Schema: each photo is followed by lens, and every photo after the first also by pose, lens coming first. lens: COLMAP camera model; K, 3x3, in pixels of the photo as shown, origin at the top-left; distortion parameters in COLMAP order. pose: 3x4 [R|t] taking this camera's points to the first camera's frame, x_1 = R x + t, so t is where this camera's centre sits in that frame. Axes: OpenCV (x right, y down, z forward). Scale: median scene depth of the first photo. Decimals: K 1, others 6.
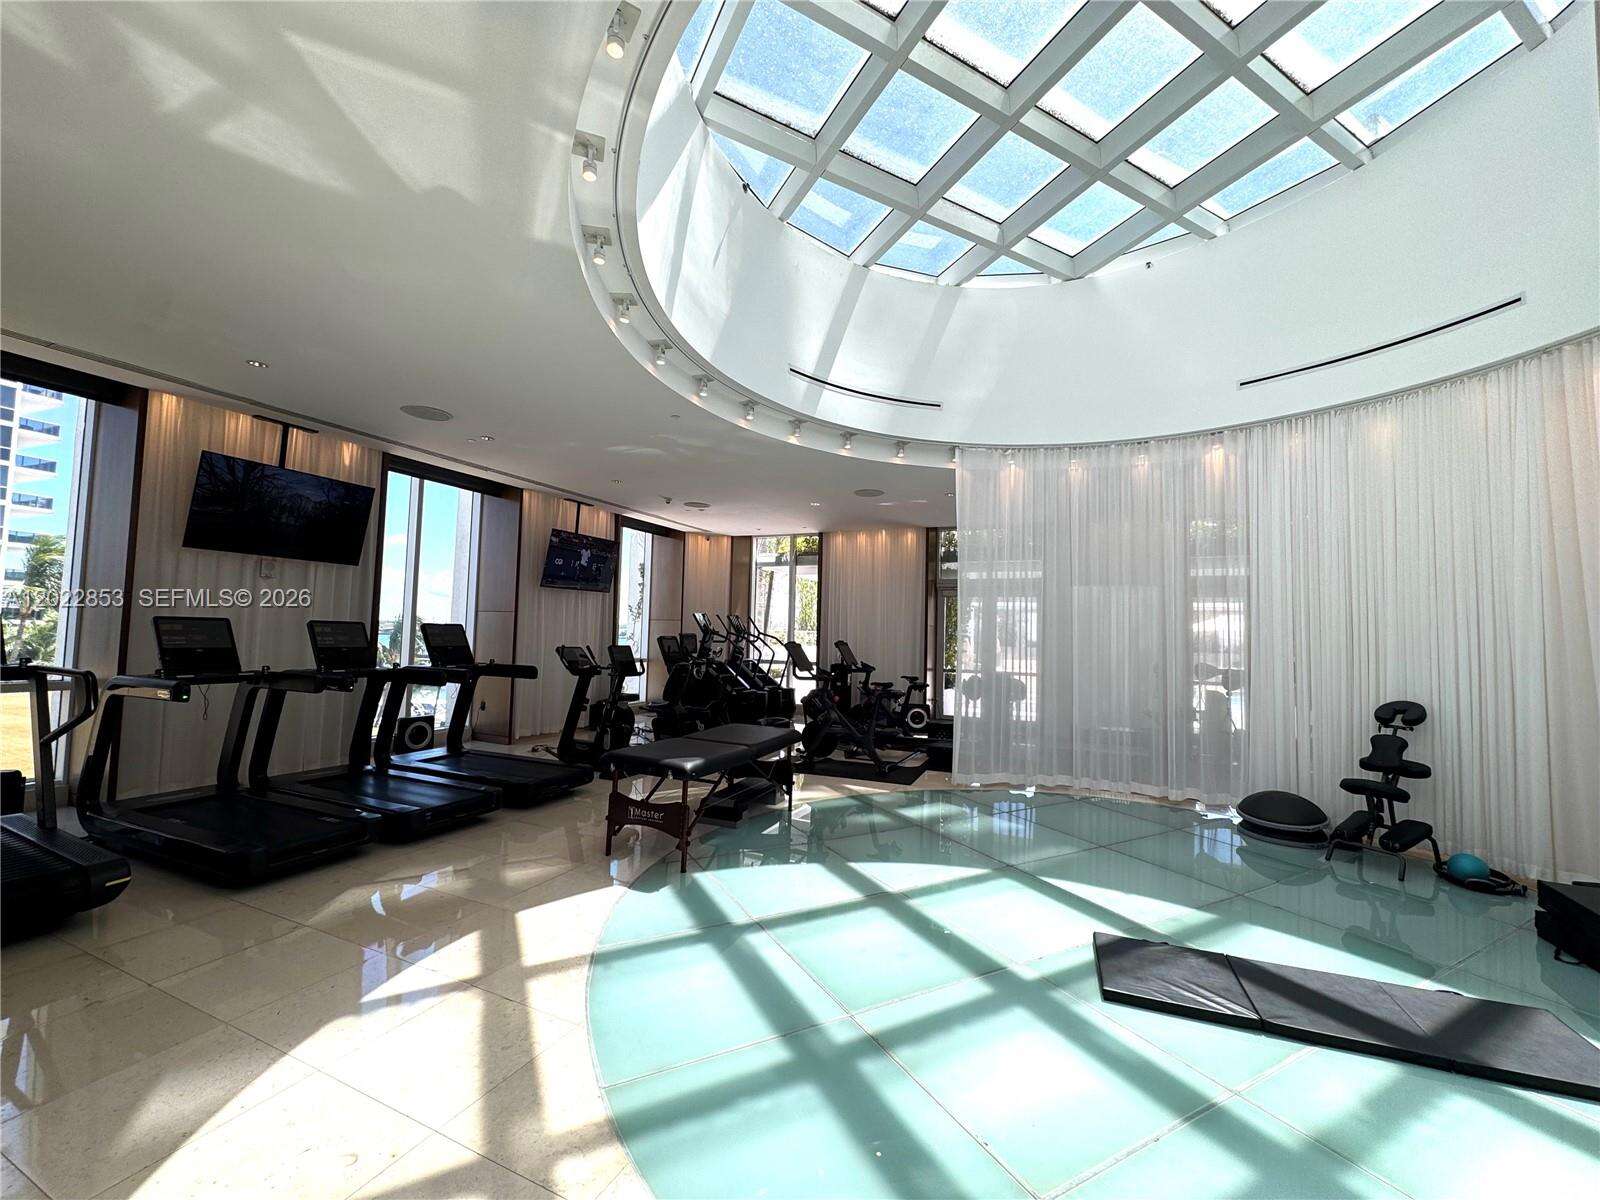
lens RADIAL K [[648.8, 0, 800.0], [0, 648.8, 600.0], [0, 0, 1]] dist [-0.000572, -0.000072]
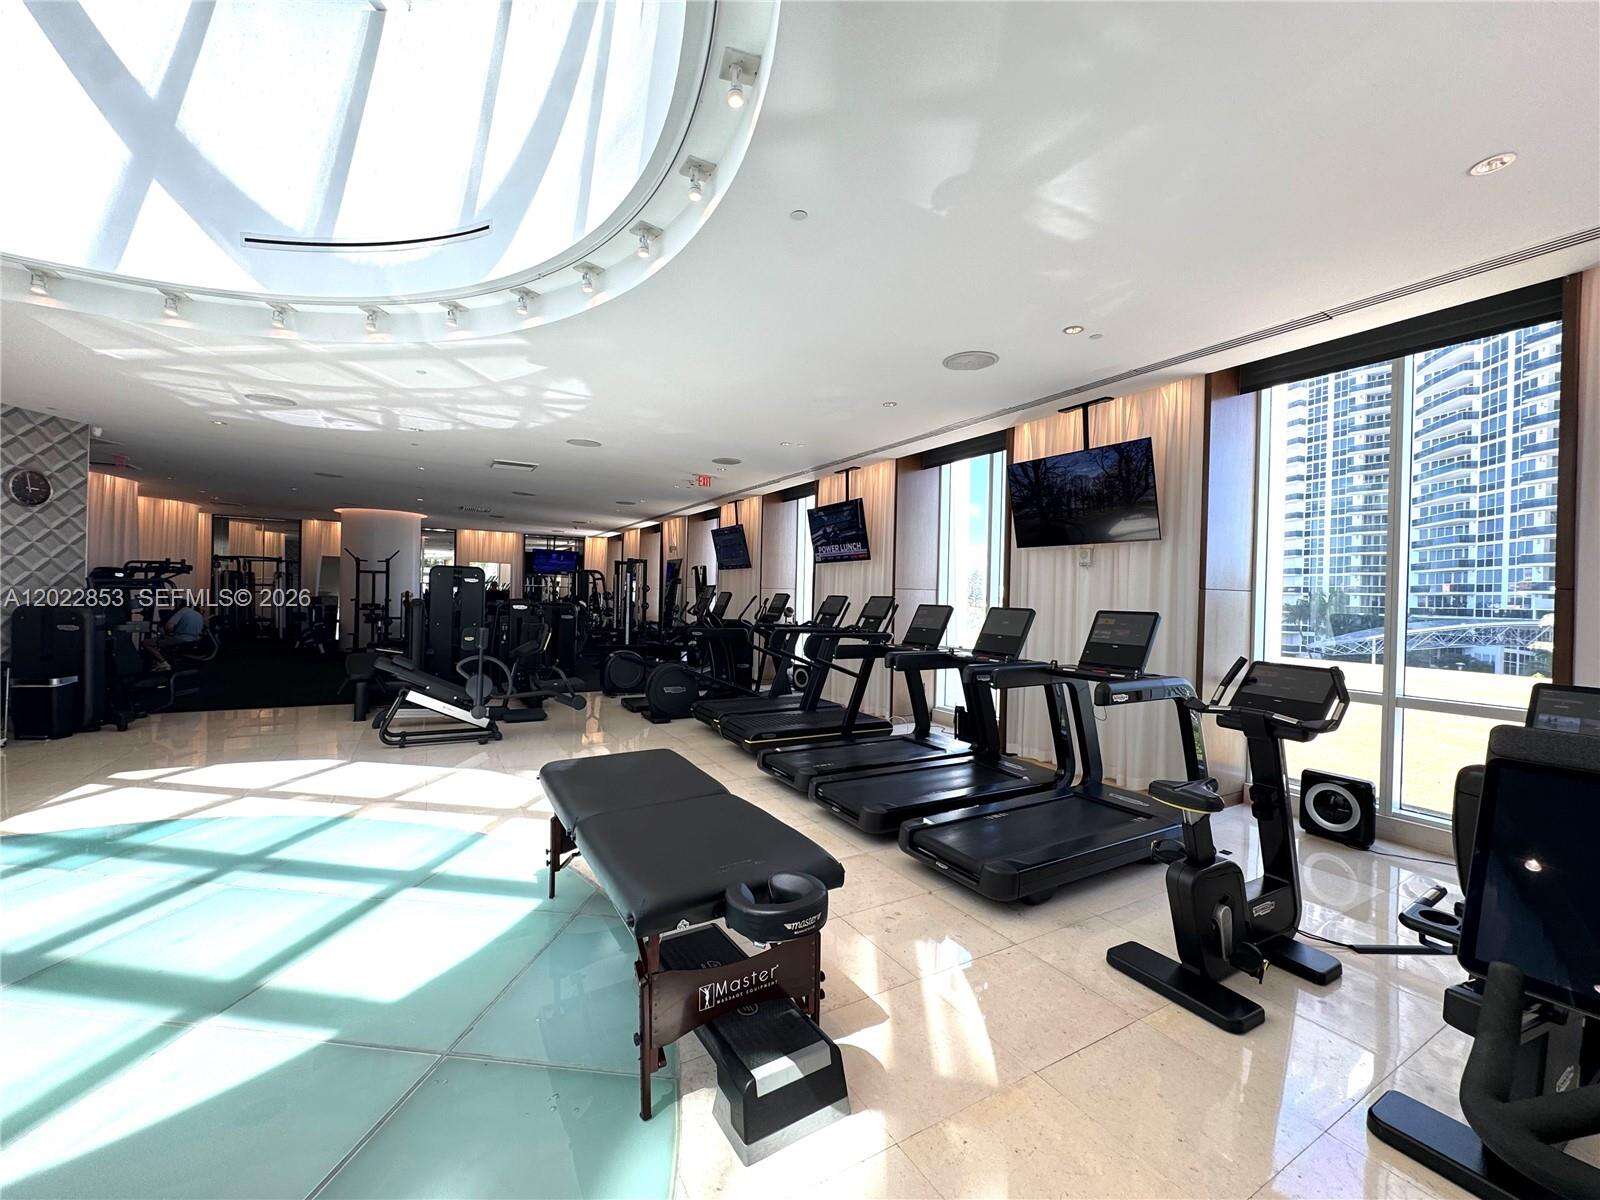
lens RADIAL K [[648.8, 0, 800.0], [0, 648.8, 600.0], [0, 0, 1]] dist [-0.000572, -0.000072]
pose [[-0.591218, -0.032605, -0.805853, 0.258176], [0.007918, 0.998900, -0.046225, 0.069597], [0.806473, -0.033710, -0.590309, 1.478350]]
